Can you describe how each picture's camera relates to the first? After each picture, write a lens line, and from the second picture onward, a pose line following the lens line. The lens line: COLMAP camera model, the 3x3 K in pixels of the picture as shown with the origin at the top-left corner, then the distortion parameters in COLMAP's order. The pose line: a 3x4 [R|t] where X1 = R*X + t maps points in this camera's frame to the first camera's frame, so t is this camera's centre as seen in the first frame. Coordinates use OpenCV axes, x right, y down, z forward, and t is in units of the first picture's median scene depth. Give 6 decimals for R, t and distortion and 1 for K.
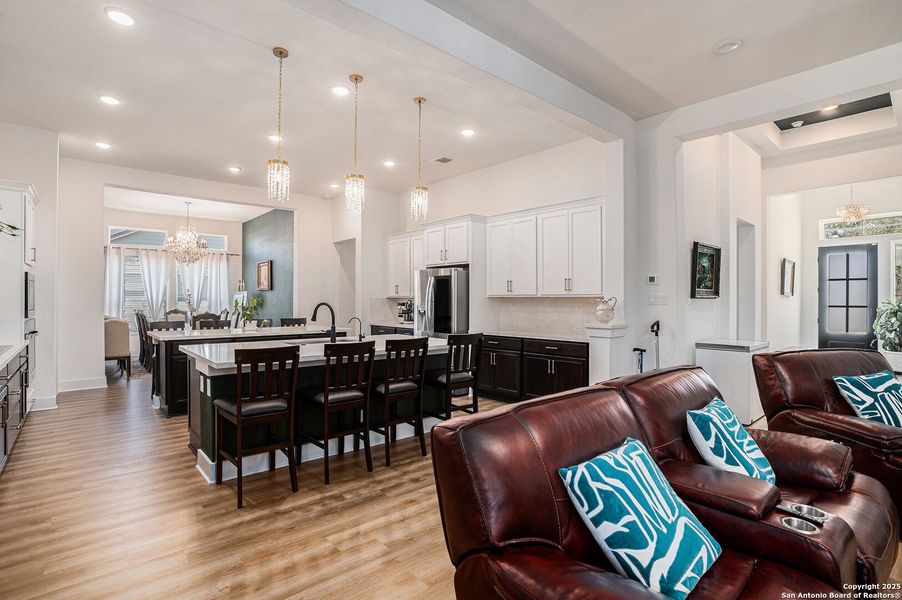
lens RADIAL K [[448.2, 0, 449.4], [0, 448.2, 299.5], [0, 0, 1]] dist [-0.047161, 0.004470]
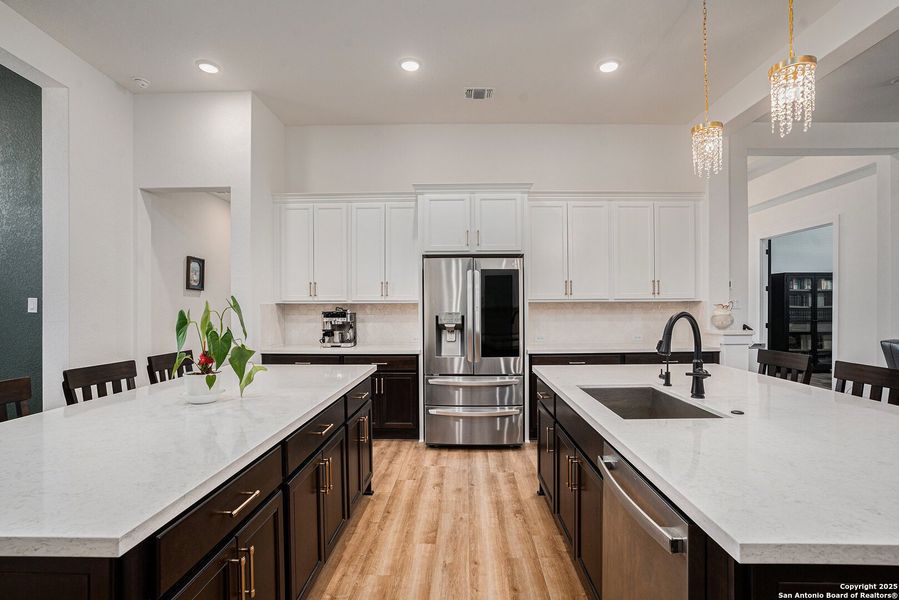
lens RADIAL K [[446.7, 0, 453.1], [0, 446.7, 314.4], [0, 0, 1]] dist [-0.047161, 0.004470]
pose [[0.658737, -0.020116, 0.752104, -0.545428], [0.007980, 0.999773, 0.019752, -0.000091], [-0.752331, -0.007010, 0.658748, 0.612355]]
